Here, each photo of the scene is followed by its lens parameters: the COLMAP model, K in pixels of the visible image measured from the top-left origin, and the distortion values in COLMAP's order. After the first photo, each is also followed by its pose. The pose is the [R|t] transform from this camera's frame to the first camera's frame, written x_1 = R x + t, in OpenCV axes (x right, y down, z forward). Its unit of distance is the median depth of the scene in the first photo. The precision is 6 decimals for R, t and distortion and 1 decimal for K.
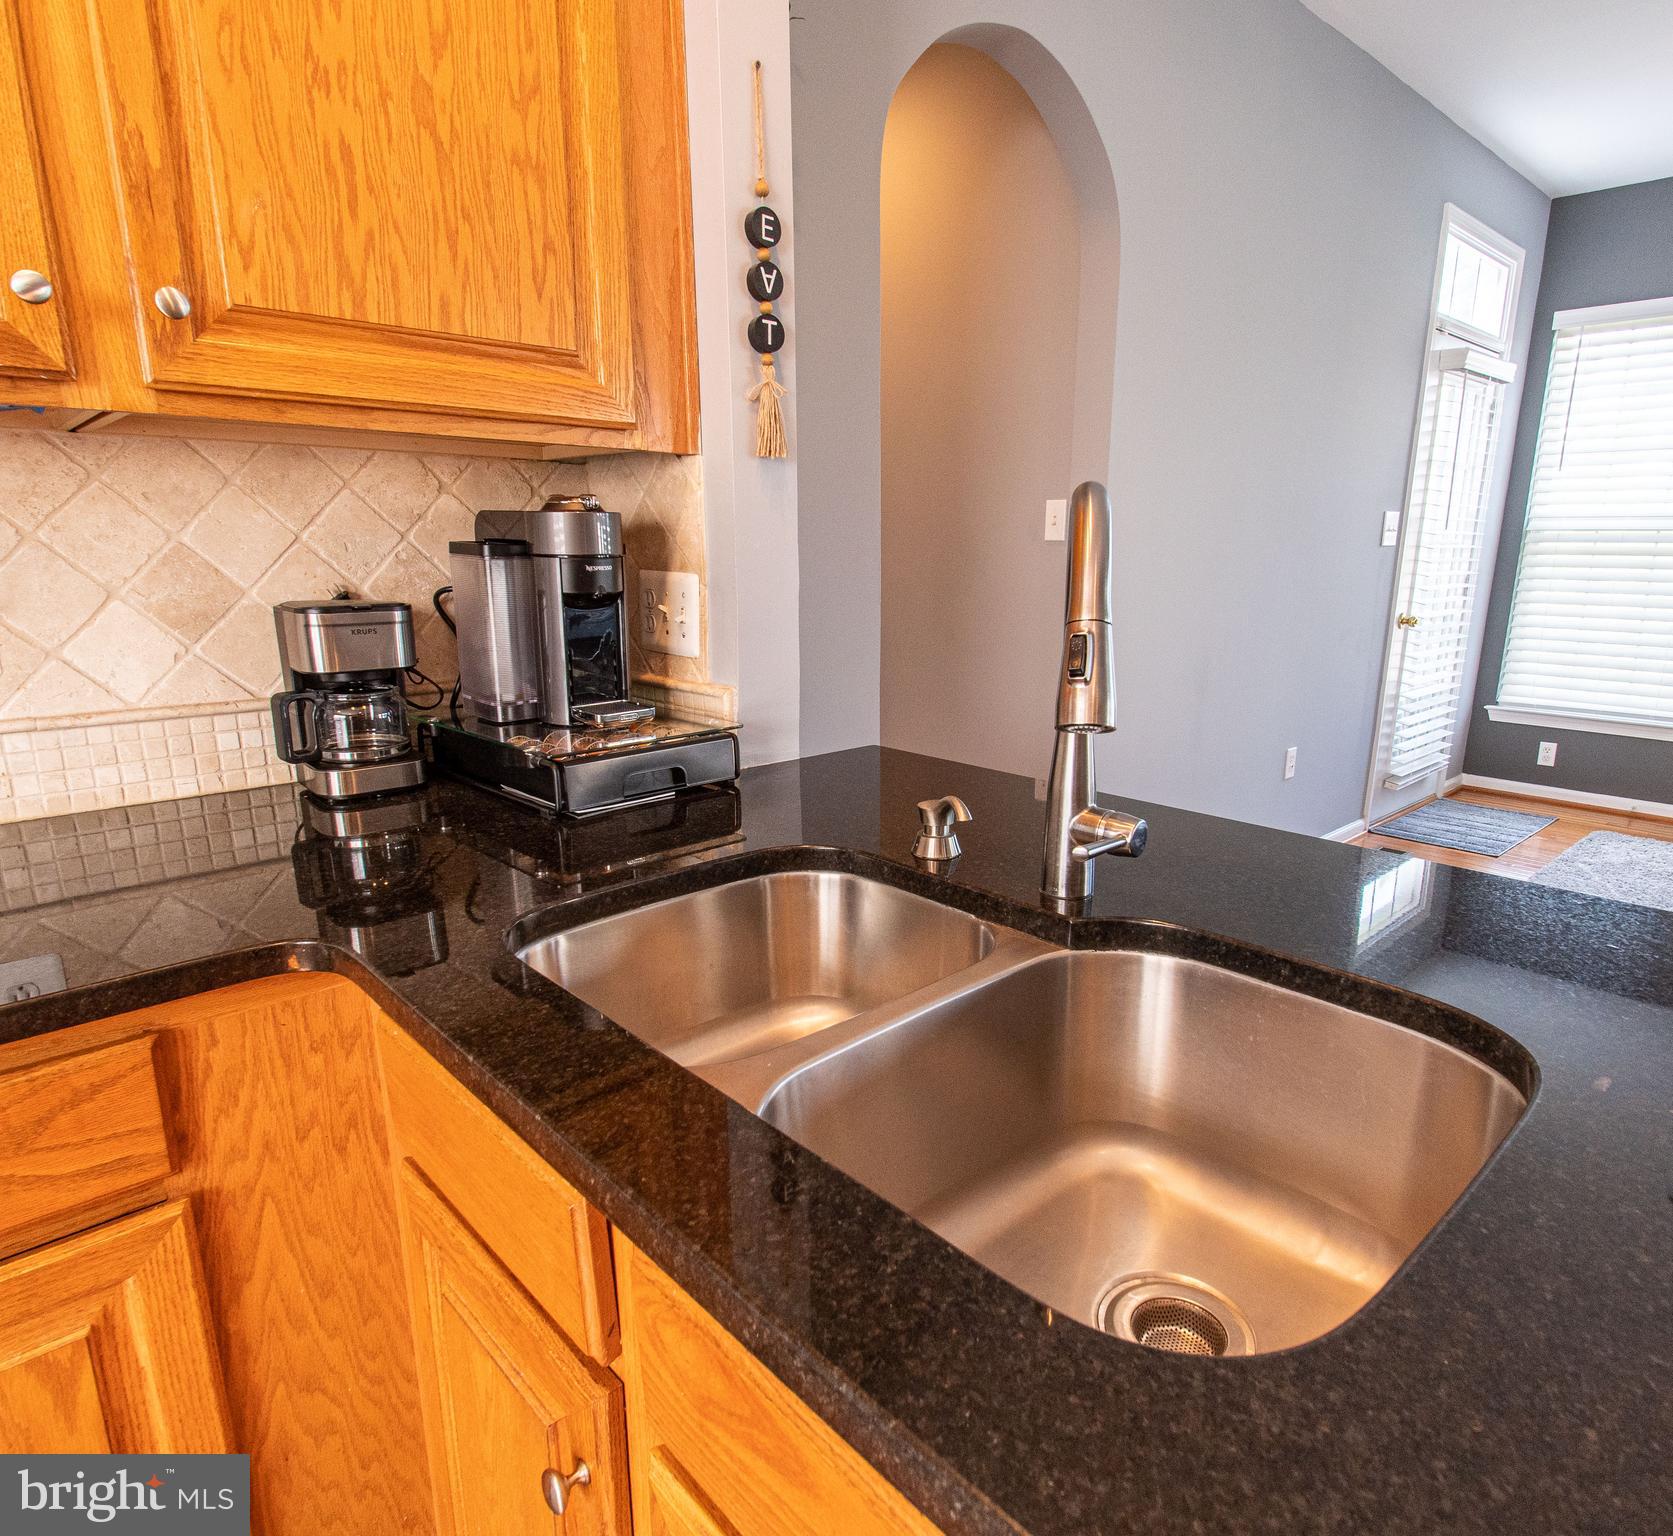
lens RADIAL K [[985.2, 0, 838.8], [0, 985.2, 795.5], [0, 0, 1]] dist [0.001181, -0.000377]
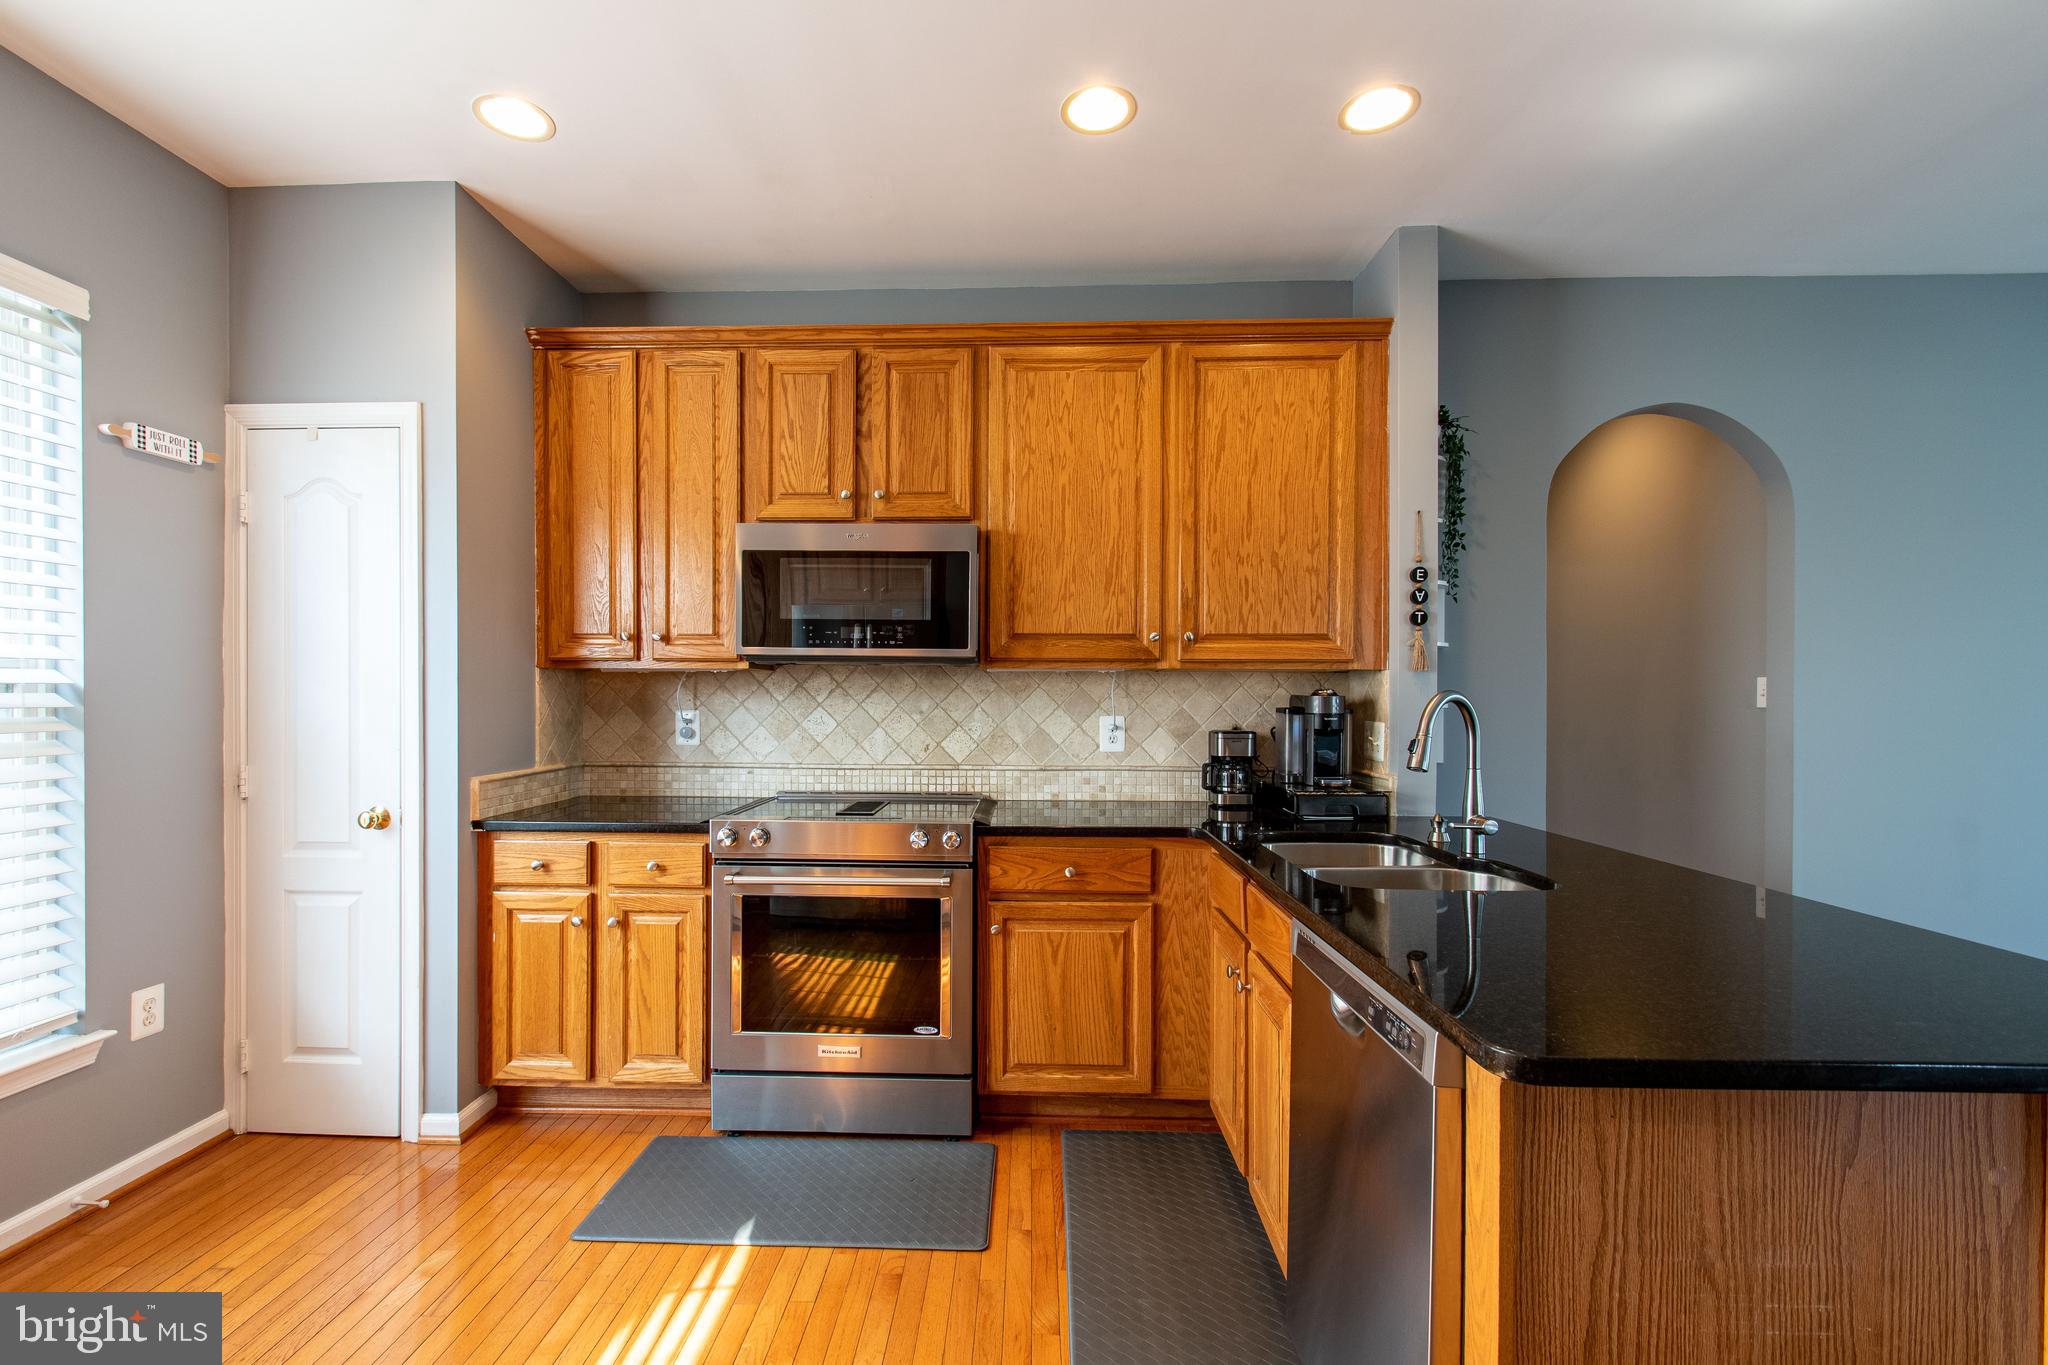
lens RADIAL K [[885.1, 0, 1018.0], [0, 885.1, 701.7], [0, 0, 1]] dist [-0.008180, -0.000144]
pose [[0.716389, -0.000969, -0.697700, 0.721707], [-0.174713, 0.967889, -0.180737, 0.251401], [0.675471, 0.251376, 0.693216, -1.018946]]
